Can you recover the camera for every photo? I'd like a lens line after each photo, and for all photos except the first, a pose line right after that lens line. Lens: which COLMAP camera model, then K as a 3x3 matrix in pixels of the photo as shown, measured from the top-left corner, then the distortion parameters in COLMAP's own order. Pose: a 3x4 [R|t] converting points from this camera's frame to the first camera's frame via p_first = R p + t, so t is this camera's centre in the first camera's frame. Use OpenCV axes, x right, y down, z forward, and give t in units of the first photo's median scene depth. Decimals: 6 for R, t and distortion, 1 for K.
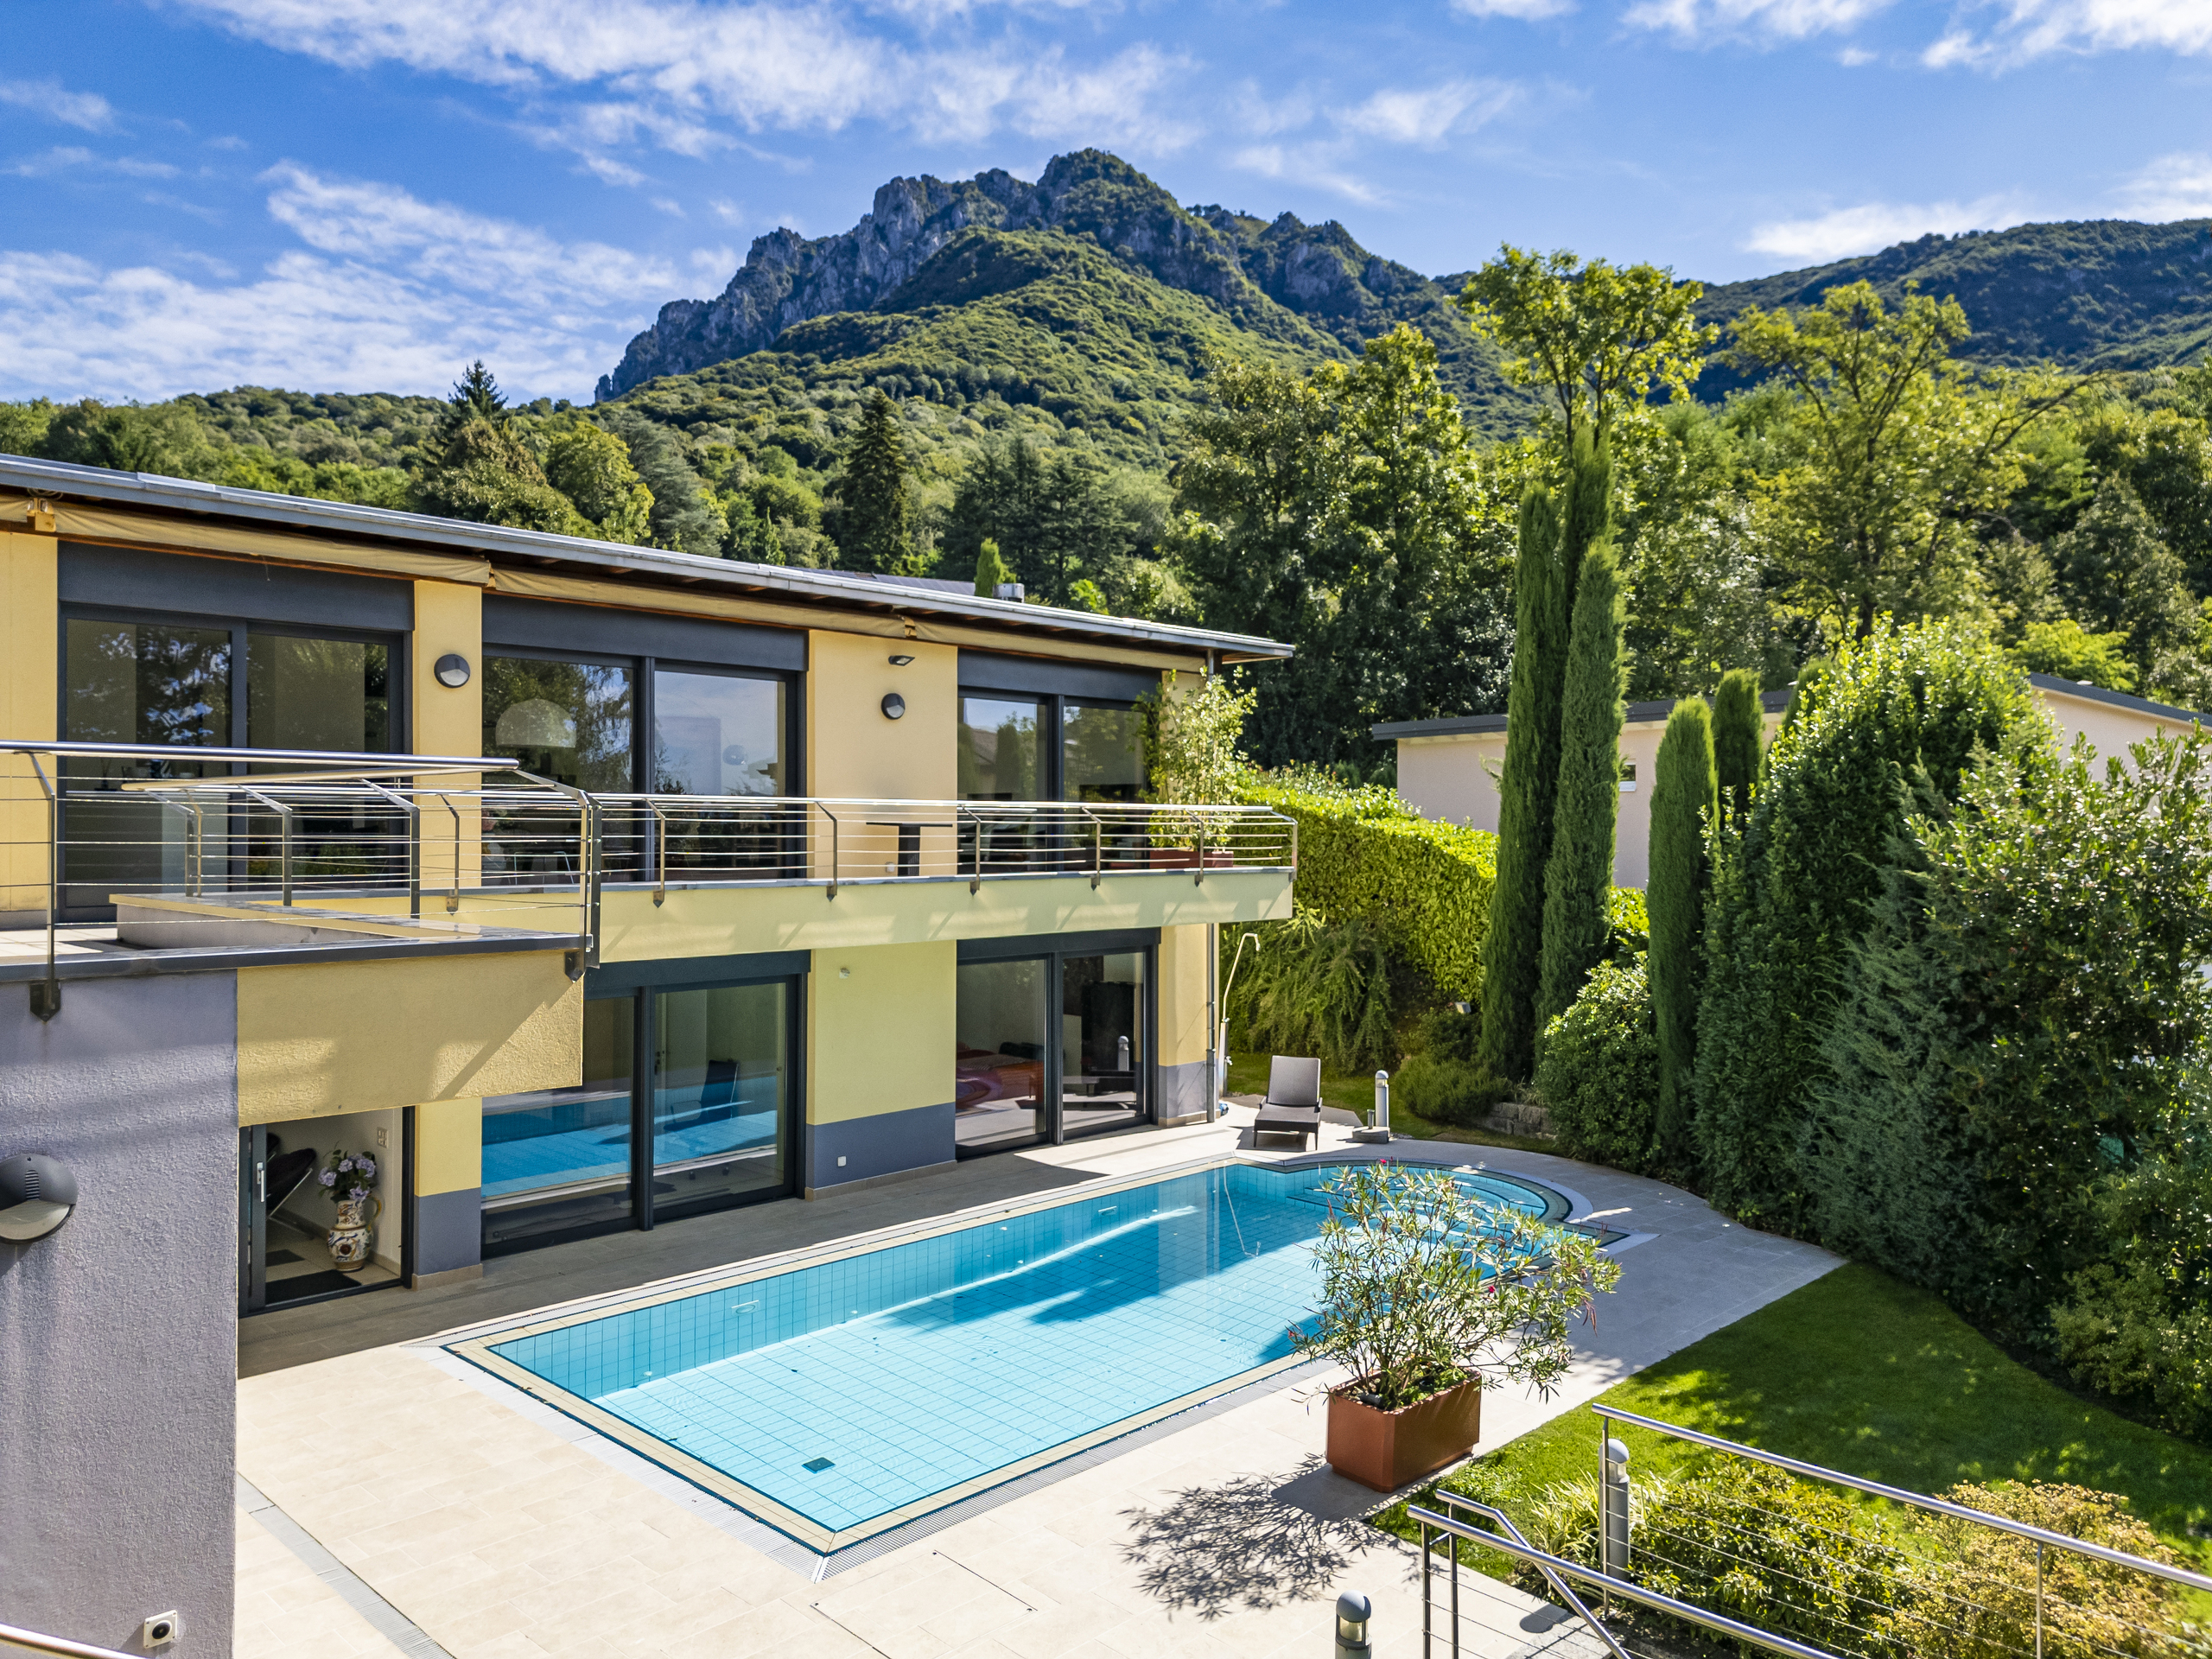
lens RADIAL K [[1556.1, 0, 1142.5], [0, 1556.1, 762.5], [0, 0, 1]] dist [0.033522, -0.058684]
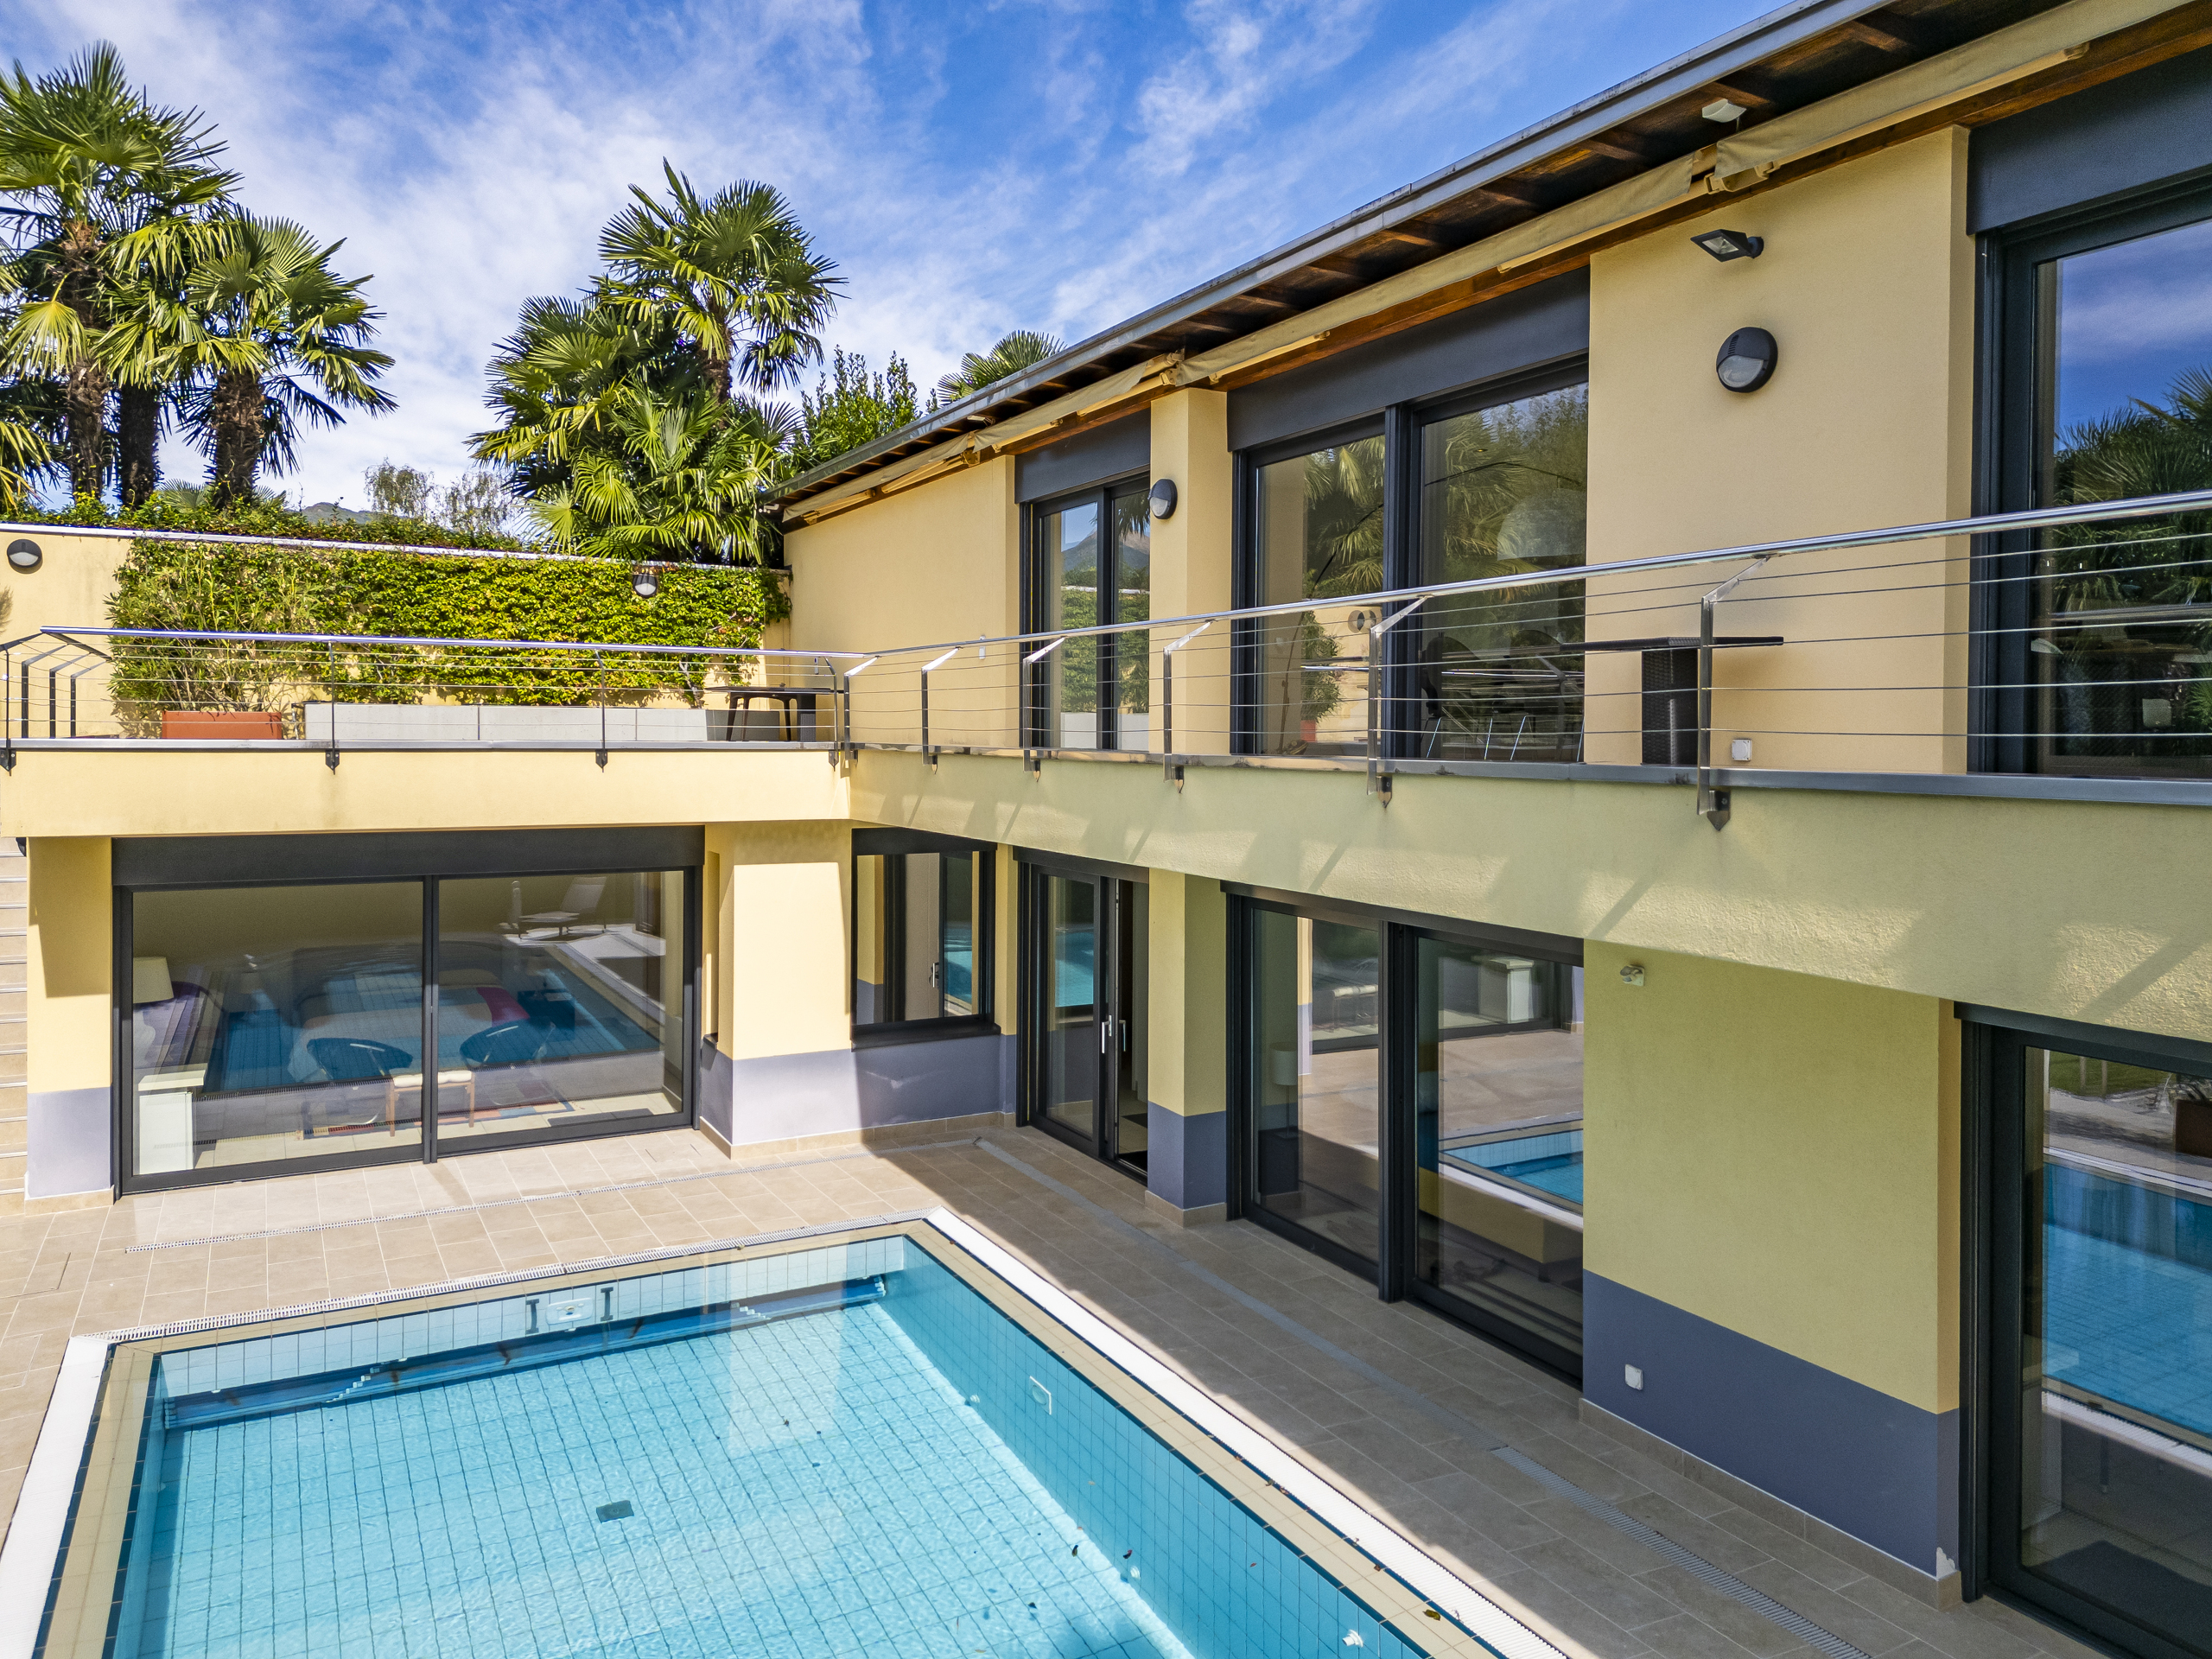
lens RADIAL K [[1556.1, 0, 1142.5], [0, 1556.1, 762.5], [0, 0, 1]] dist [0.033522, -0.058684]
pose [[-0.309633, 0.020659, -0.950632, 0.051436], [0.037049, 0.999267, 0.009649, 0.010557], [0.950134, -0.032232, -0.310171, 0.175518]]
